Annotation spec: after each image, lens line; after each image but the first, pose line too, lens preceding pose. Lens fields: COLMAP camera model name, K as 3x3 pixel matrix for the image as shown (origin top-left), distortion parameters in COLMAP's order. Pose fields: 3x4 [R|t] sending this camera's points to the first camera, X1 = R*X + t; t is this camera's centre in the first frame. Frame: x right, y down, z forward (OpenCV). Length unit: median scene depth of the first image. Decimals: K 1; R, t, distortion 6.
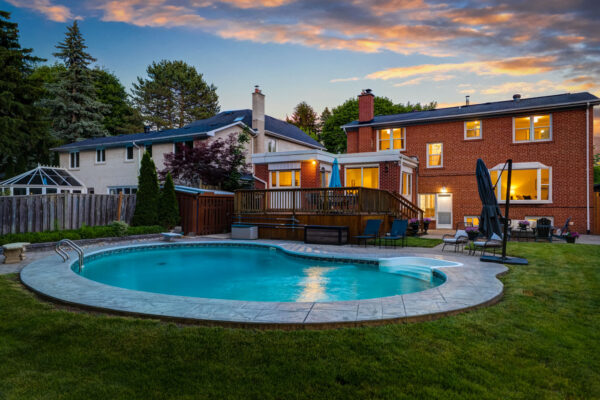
lens RADIAL K [[421.3, 0, 236.2], [0, 421.3, 201.8], [0, 0, 1]] dist [0.016309, -0.023316]
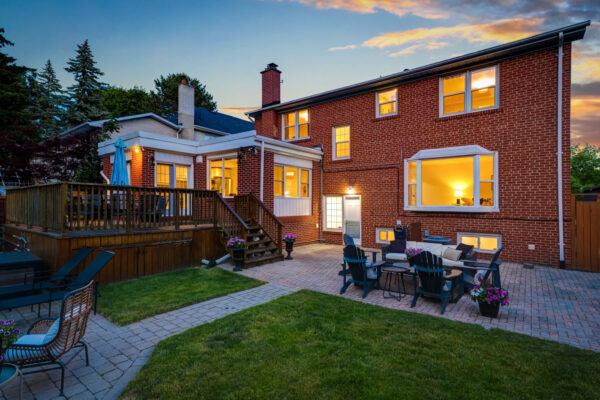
lens RADIAL K [[315.6, 0, 279.1], [0, 315.6, 199.4], [0, 0, 1]] dist [0.003756, -0.000075]
pose [[0.998355, -0.003518, -0.057224, 0.404100], [0.003528, 0.999994, 0.000074, -0.013418], [0.057223, -0.000275, 0.998361, 0.464637]]
